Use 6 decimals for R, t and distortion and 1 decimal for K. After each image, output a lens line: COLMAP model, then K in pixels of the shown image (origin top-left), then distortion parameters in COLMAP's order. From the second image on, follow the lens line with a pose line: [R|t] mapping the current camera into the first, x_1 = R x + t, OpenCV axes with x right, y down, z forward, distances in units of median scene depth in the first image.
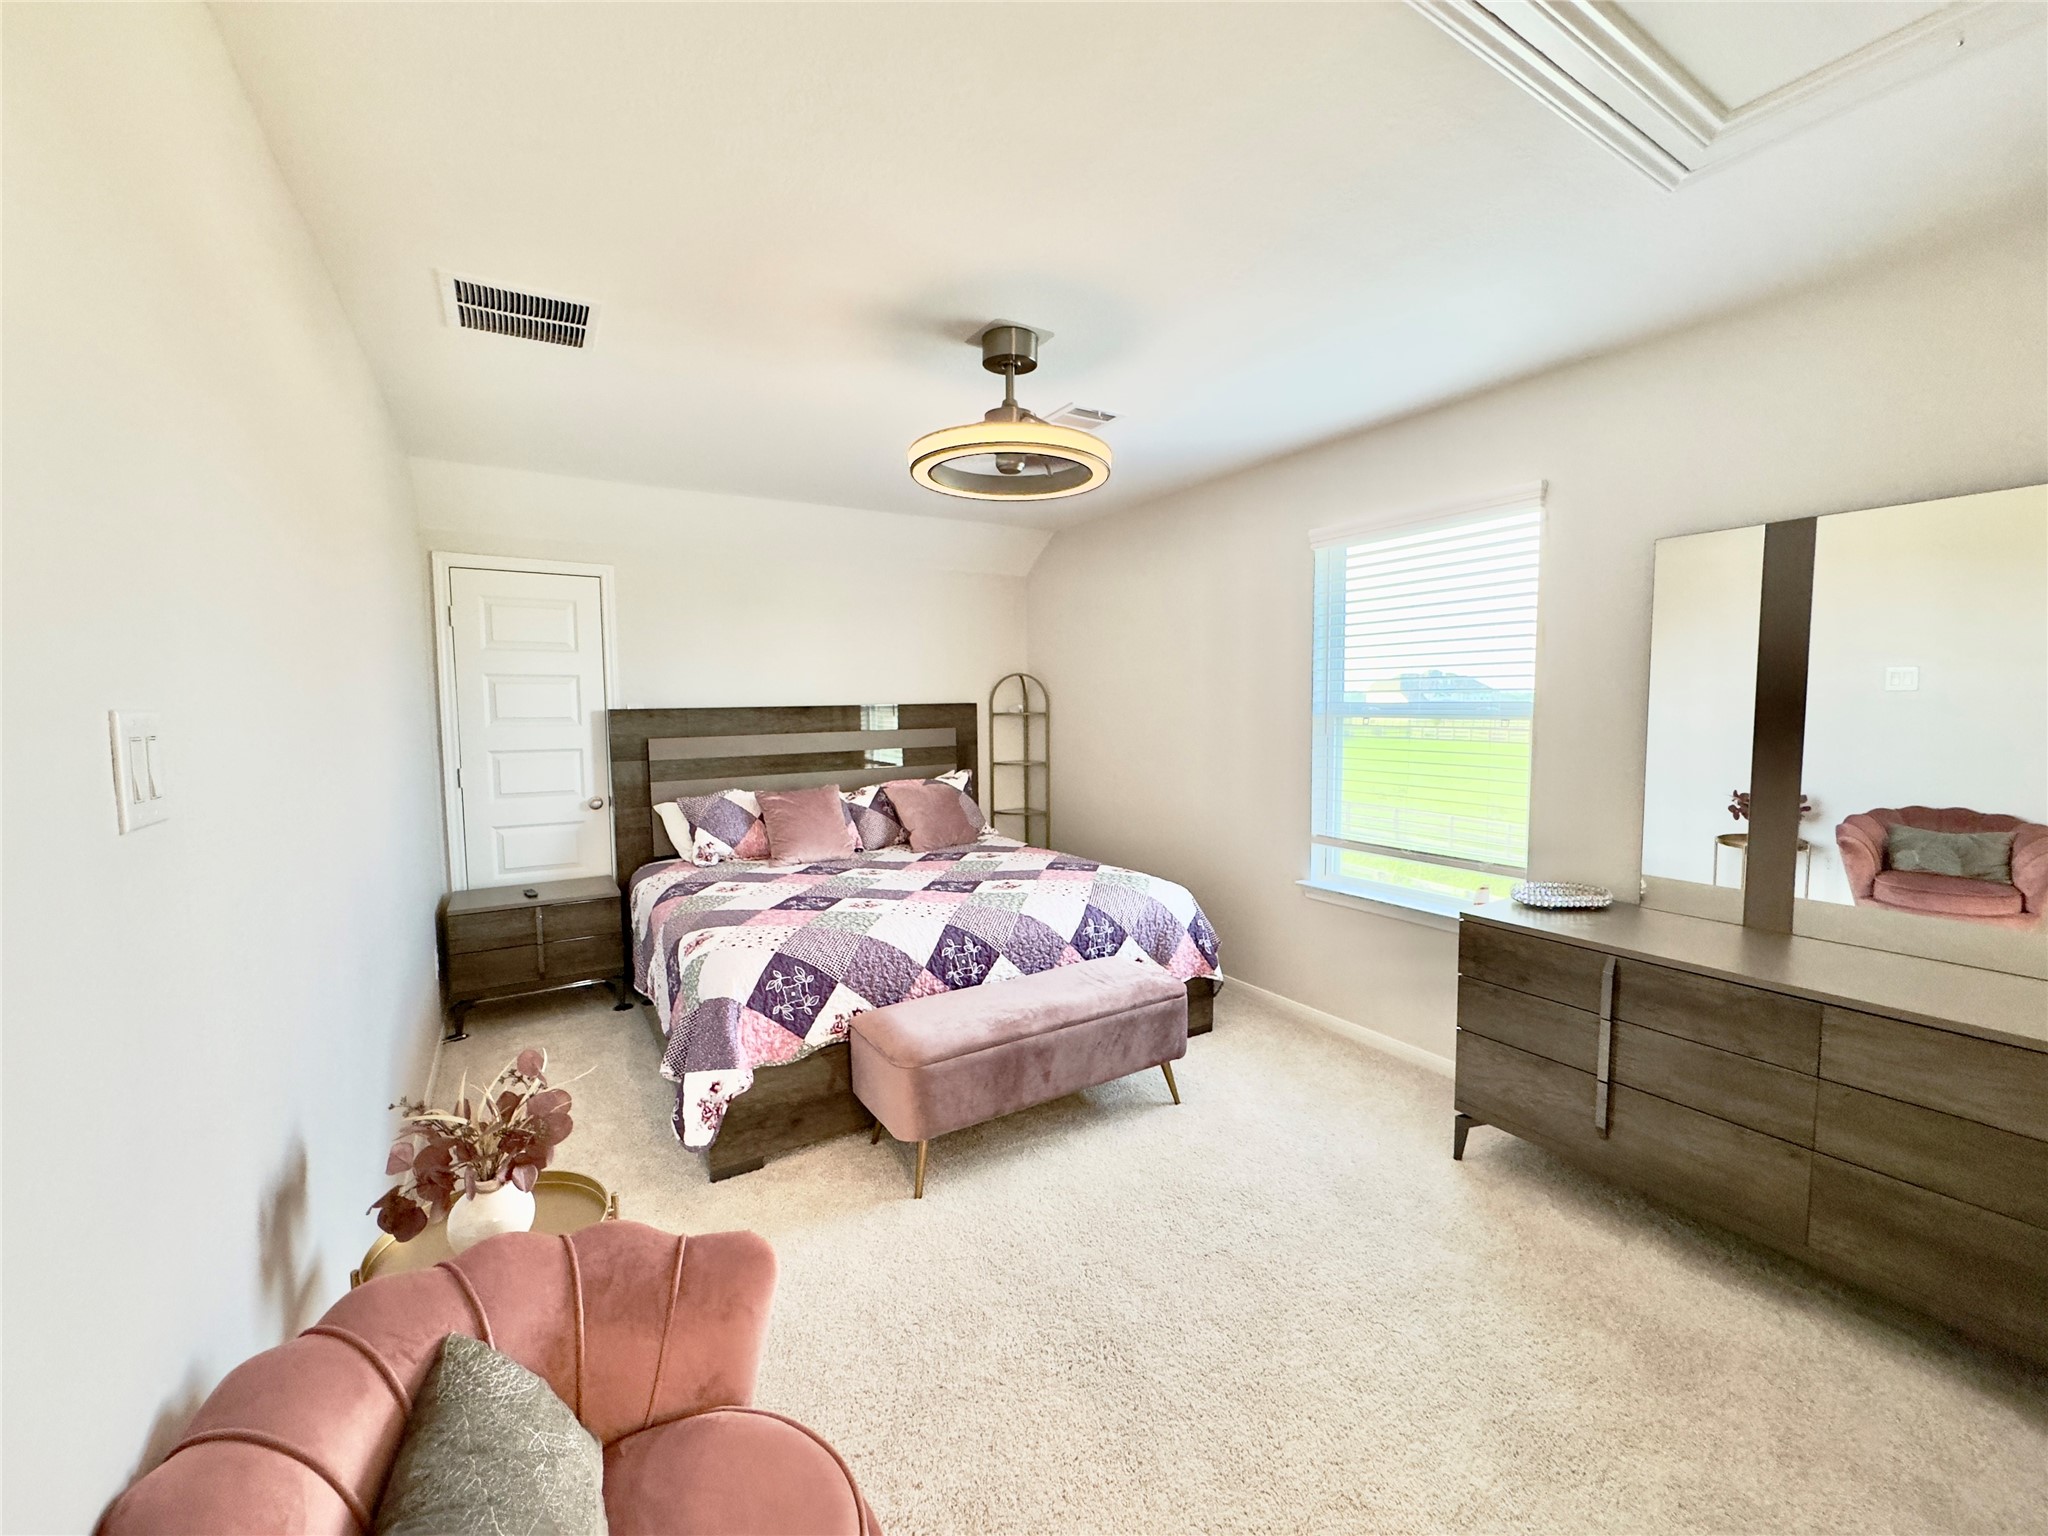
lens RADIAL K [[819.7, 0, 1028.4], [0, 819.7, 764.8], [0, 0, 1]] dist [-0.002719, -0.000267]
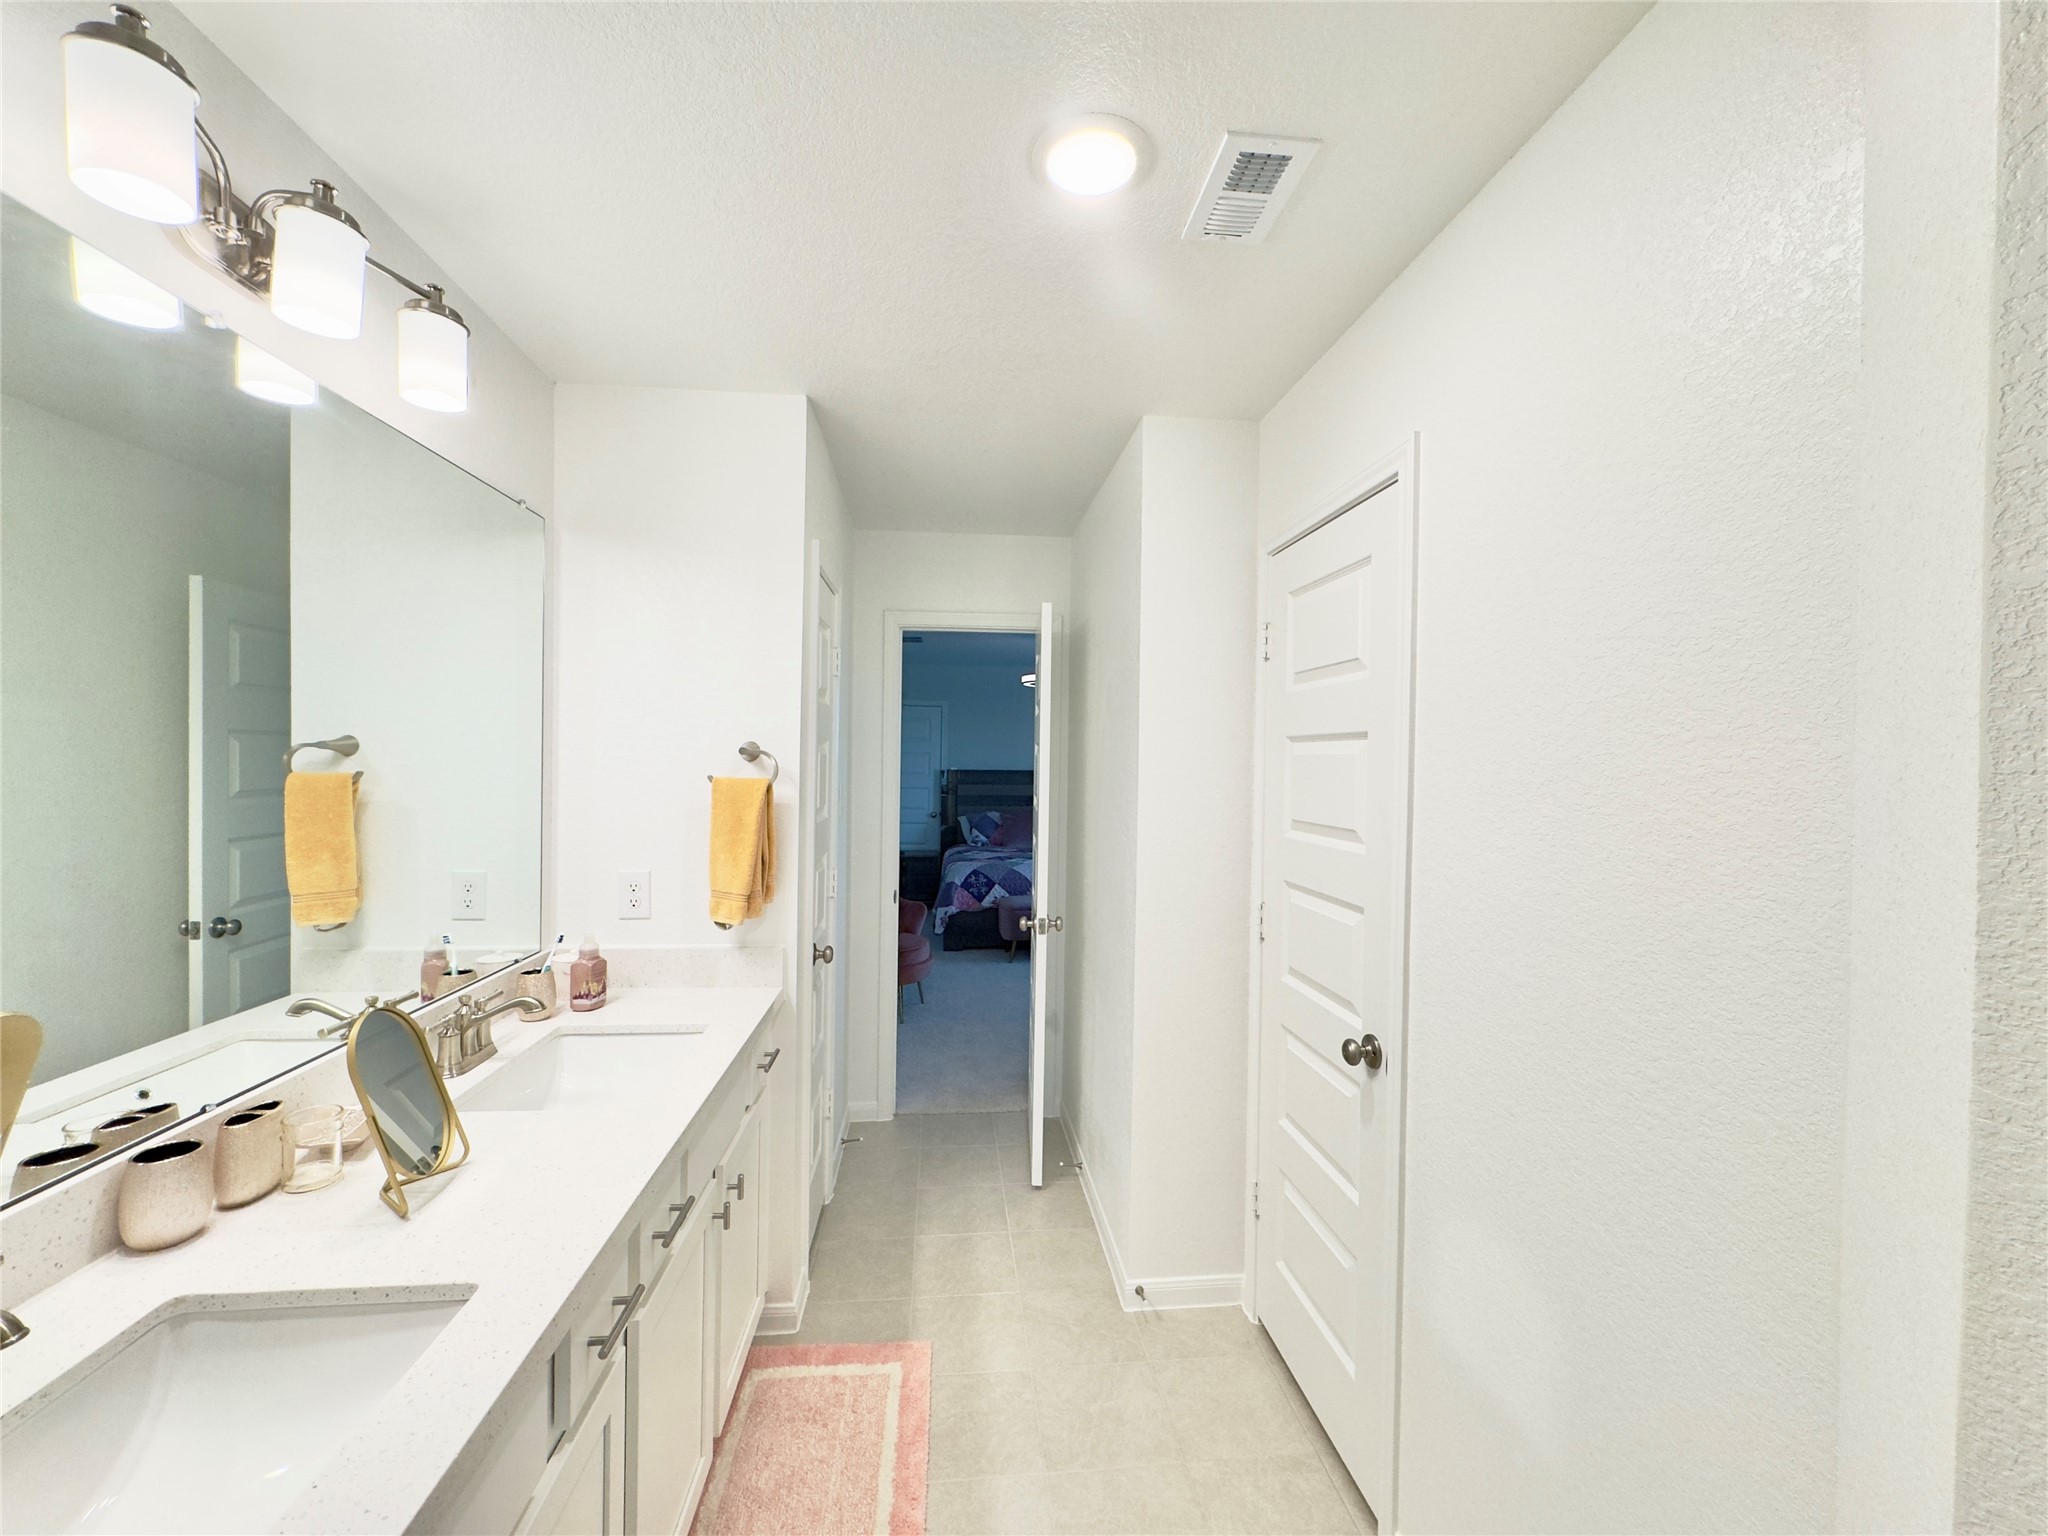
lens RADIAL K [[819.7, 0, 1025.6], [0, 819.7, 779.2], [0, 0, 1]] dist [-0.002719, -0.000267]
pose [[0.896346, 0.031261, -0.442251, 0.938950], [-0.055814, 0.997532, -0.042611, 0.051266], [0.439827, 0.062878, 0.895879, -1.205746]]
